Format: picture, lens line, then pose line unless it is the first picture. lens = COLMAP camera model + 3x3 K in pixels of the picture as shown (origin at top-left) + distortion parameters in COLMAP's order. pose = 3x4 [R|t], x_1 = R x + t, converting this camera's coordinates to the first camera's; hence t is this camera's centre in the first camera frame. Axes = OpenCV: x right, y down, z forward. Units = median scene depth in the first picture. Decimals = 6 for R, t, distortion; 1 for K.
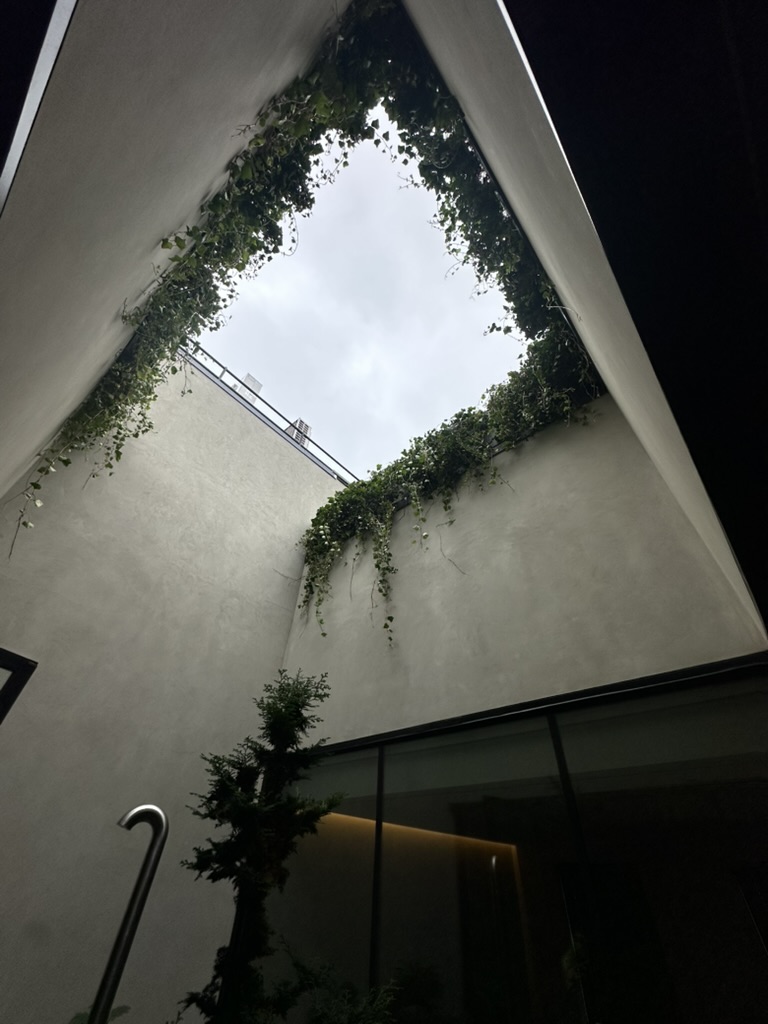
lens RADIAL K [[406.3, 0, 384.0], [0, 406.3, 512.0], [0, 0, 1]] dist [-0.003988, 0.000381]
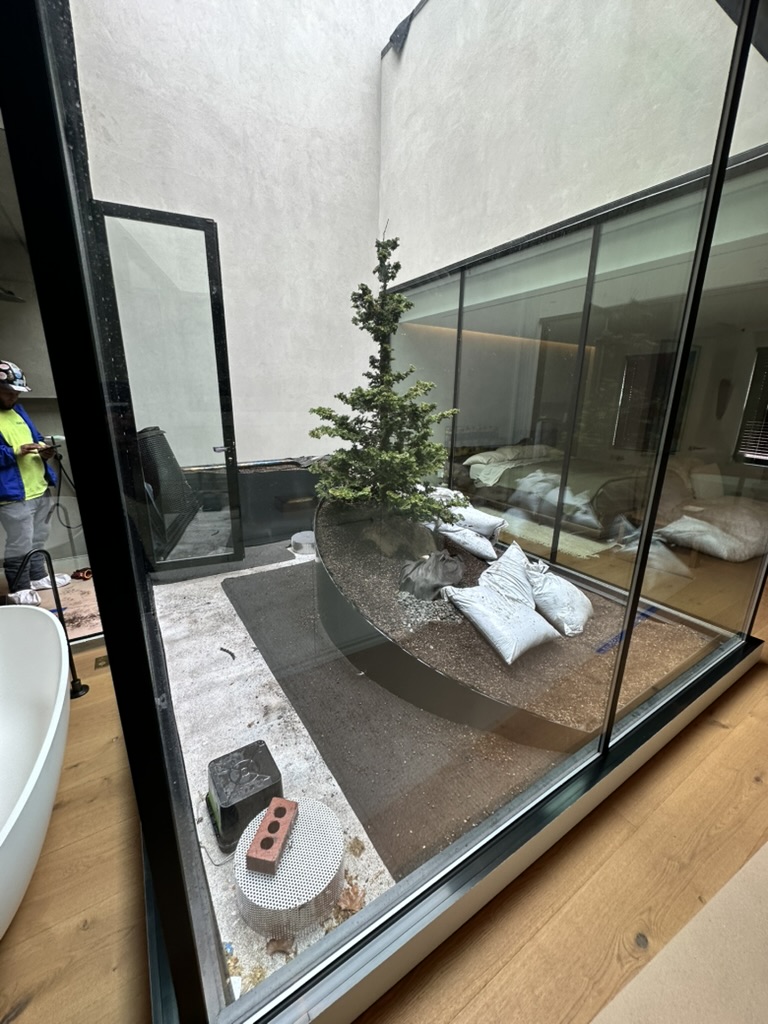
lens RADIAL K [[406.3, 0, 384.0], [0, 406.3, 512.0], [0, 0, 1]] dist [-0.003988, 0.000381]
pose [[0.958035, 0.057804, -0.280763, 0.118170], [0.209414, 0.527694, 0.823216, -0.086358], [0.195742, -0.847466, 0.493444, -0.225824]]
